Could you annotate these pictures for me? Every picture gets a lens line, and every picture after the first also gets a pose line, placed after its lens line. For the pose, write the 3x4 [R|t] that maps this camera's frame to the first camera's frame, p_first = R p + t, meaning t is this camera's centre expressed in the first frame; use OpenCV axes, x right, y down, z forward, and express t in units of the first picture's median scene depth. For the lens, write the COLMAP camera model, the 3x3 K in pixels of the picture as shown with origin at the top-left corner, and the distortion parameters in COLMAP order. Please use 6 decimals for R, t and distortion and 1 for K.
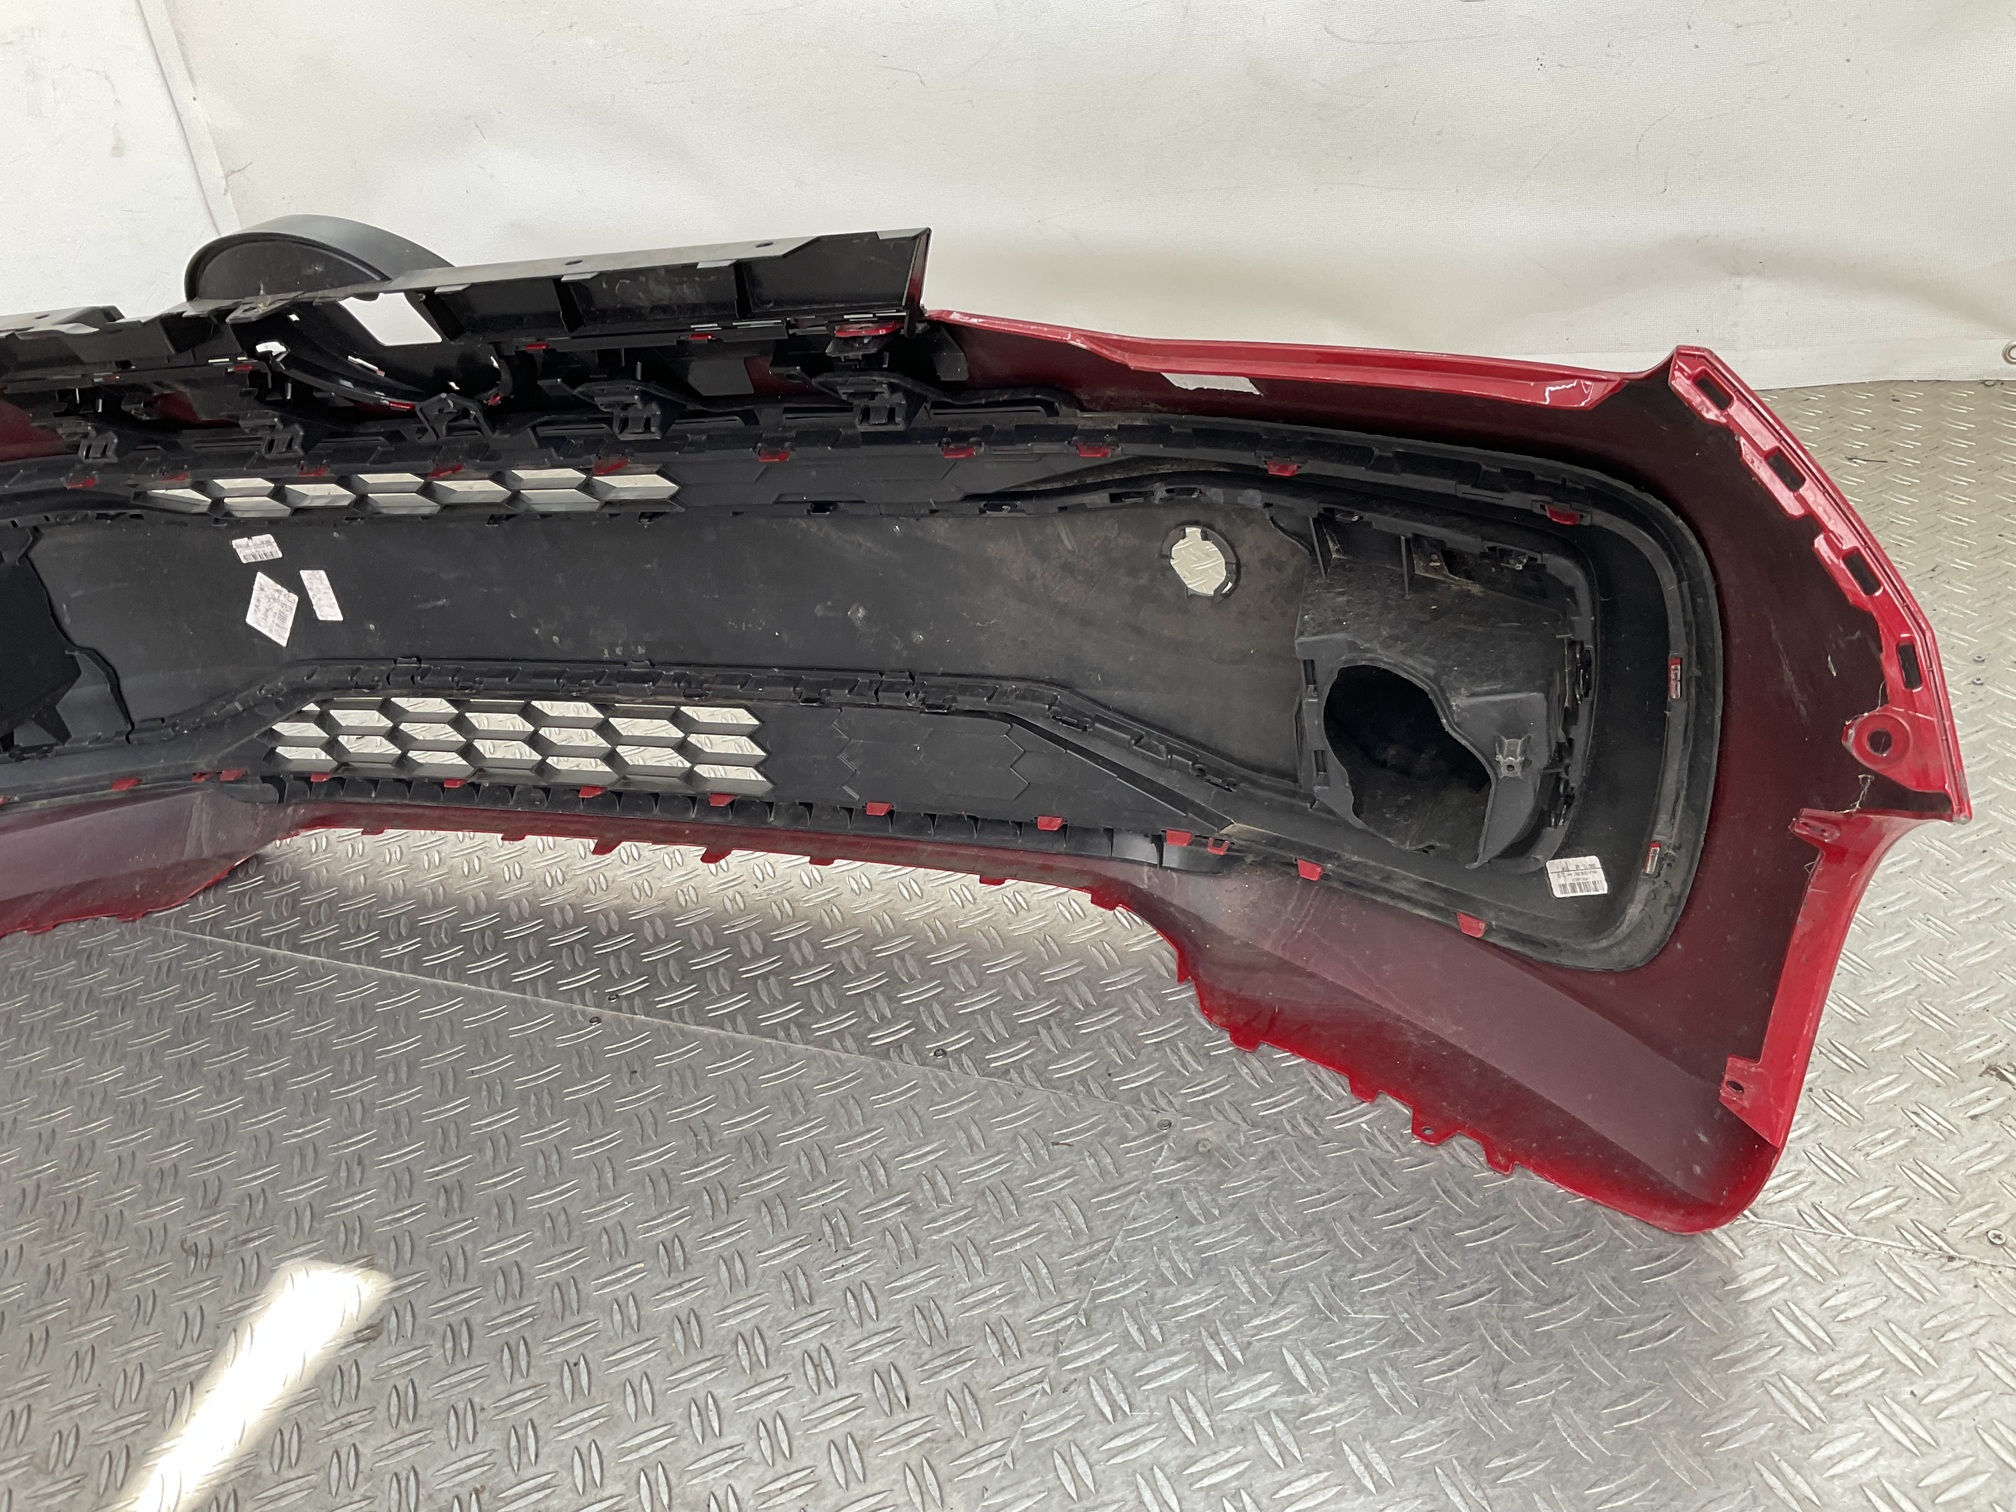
lens RADIAL K [[1680.6, 0, 1016.2], [0, 1680.6, 764.4], [0, 0, 1]] dist [0.071341, -0.132286]
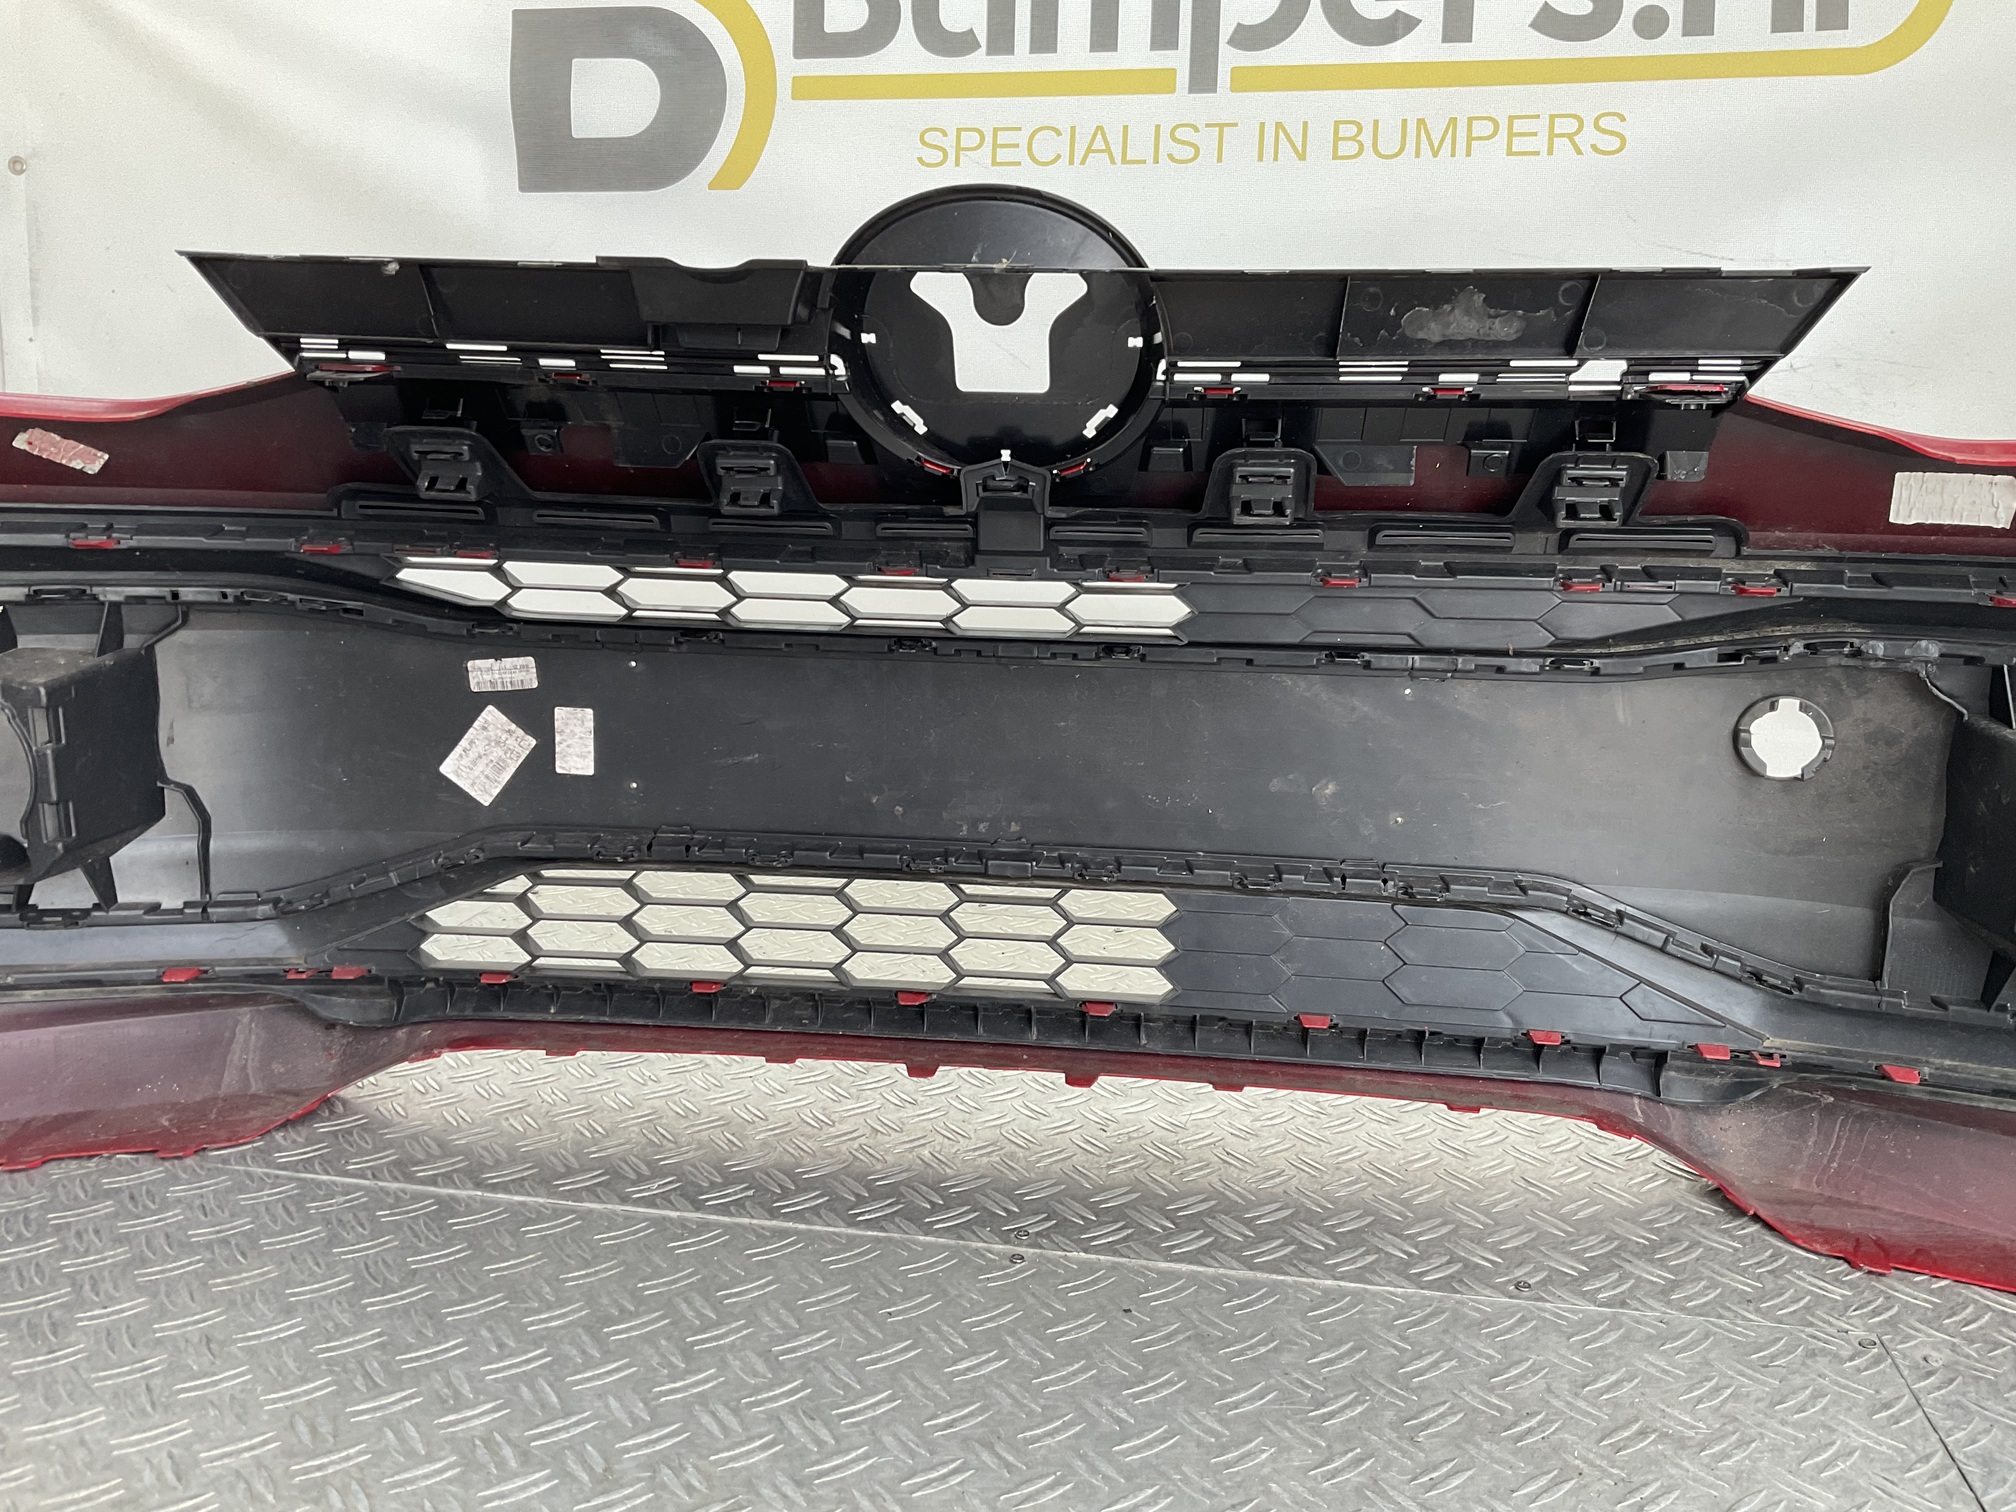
lens RADIAL K [[1680.6, 0, 1003.0], [0, 1680.6, 754.1], [0, 0, 1]] dist [0.071341, -0.132286]
pose [[0.944961, 0.132621, 0.299100, -0.568622], [-0.026746, 0.942417, -0.333370, 0.211293], [-0.326089, 0.307021, 0.894094, 0.267103]]
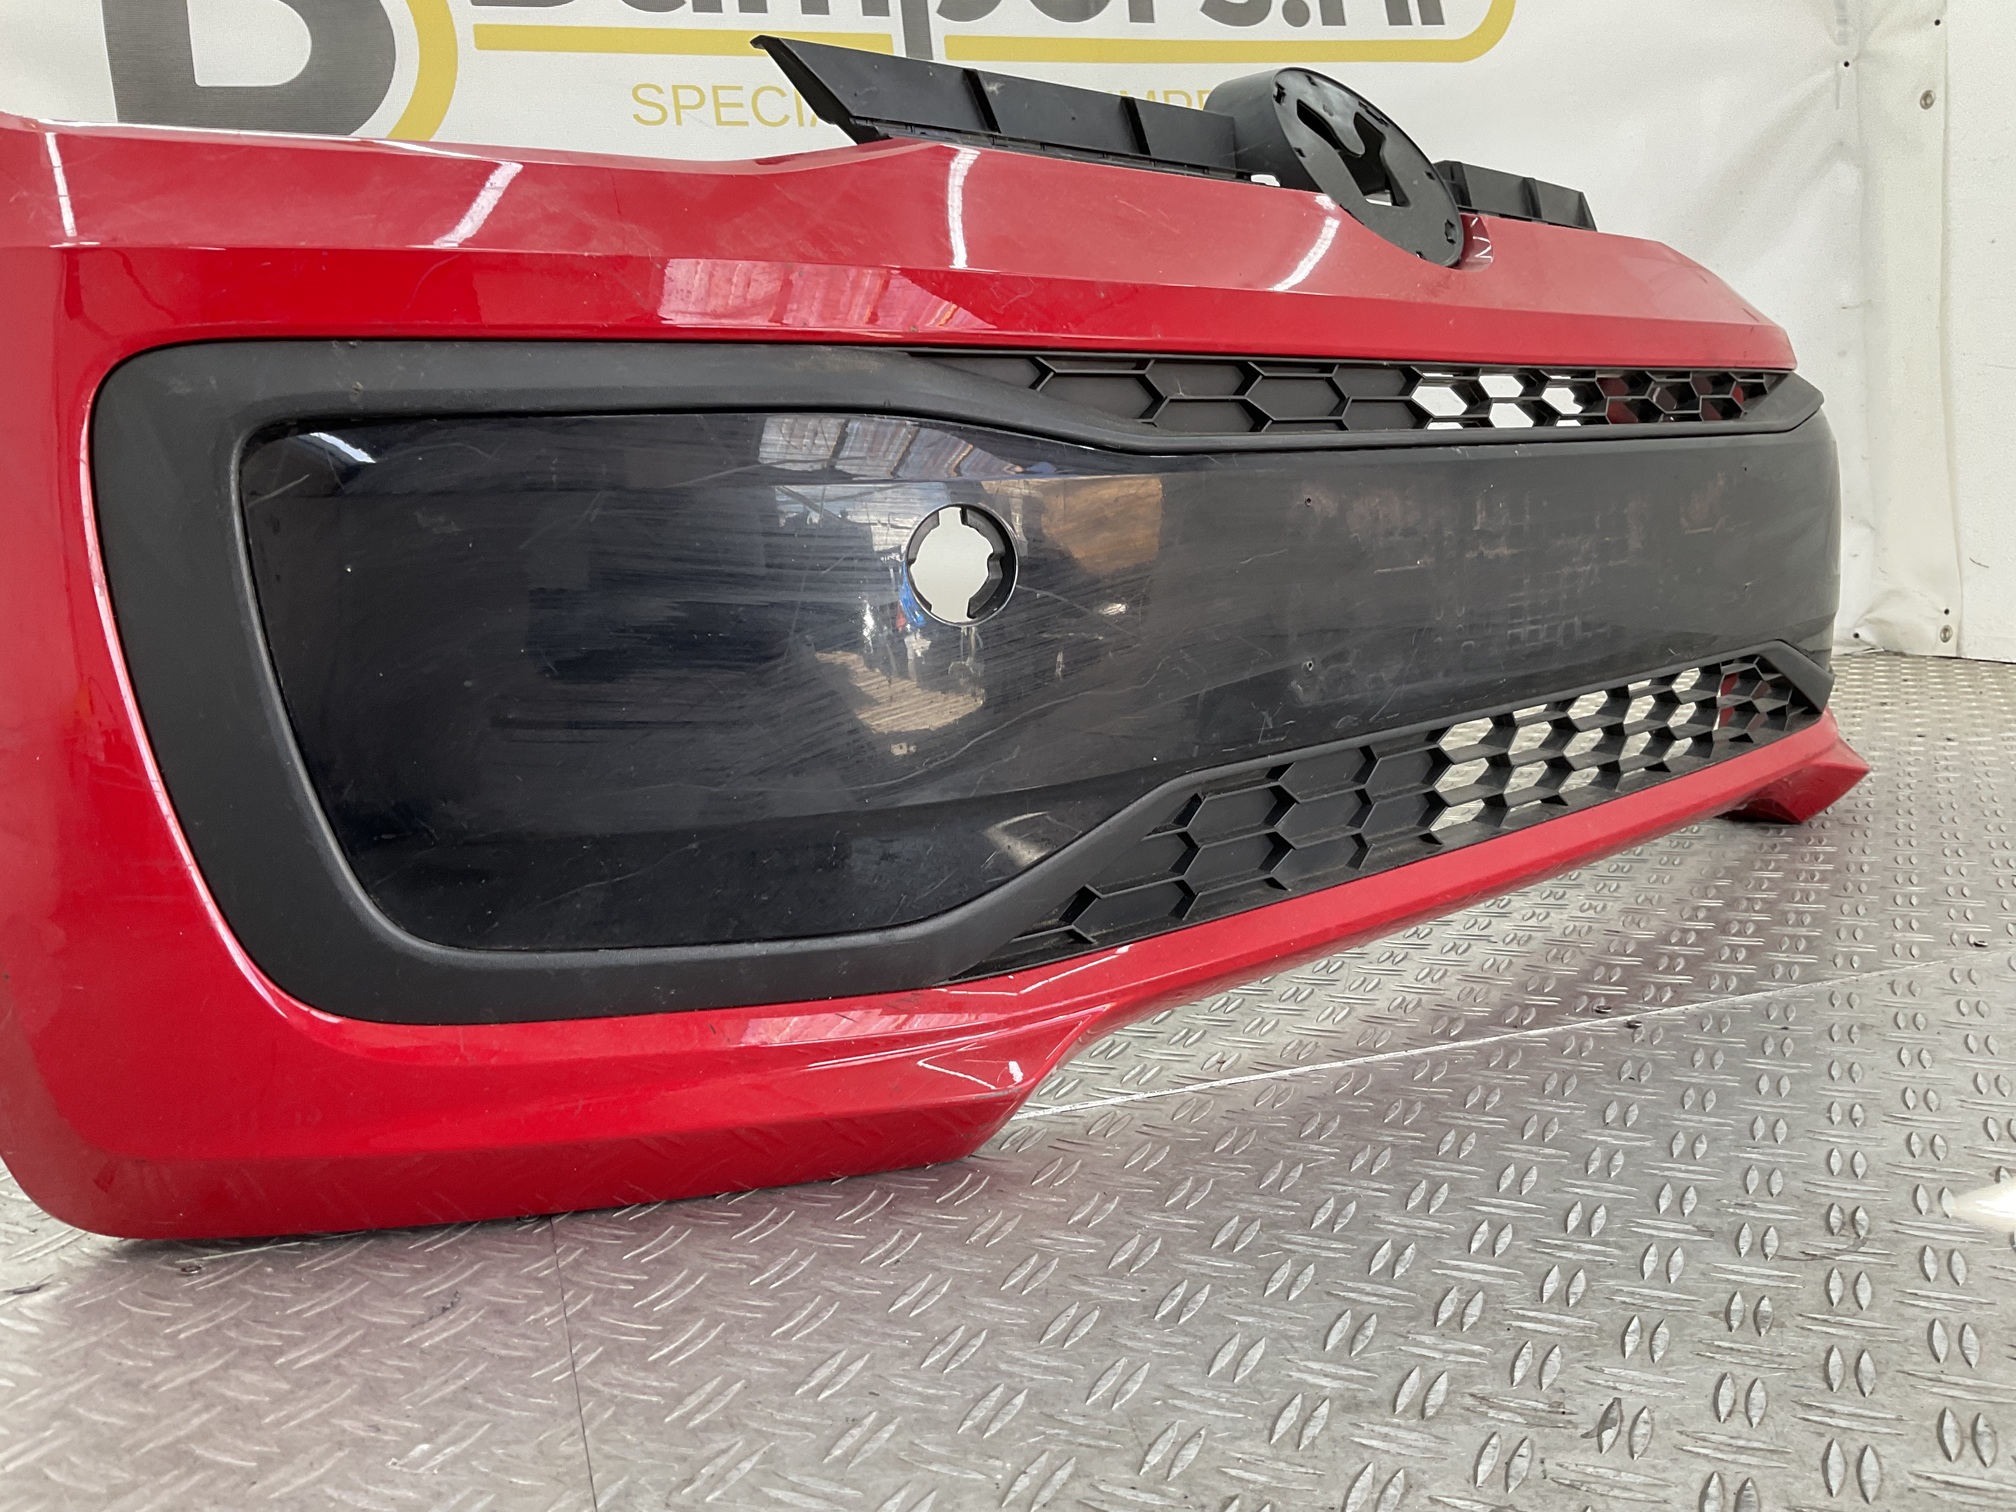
lens RADIAL K [[1680.6, 0, 1006.7], [0, 1680.6, 751.8], [0, 0, 1]] dist [0.071341, -0.132286]
pose [[0.720210, 0.035963, 0.692823, -1.076526], [0.281432, 0.897648, -0.339152, 0.242164], [-0.634108, 0.439243, 0.636374, 0.707277]]
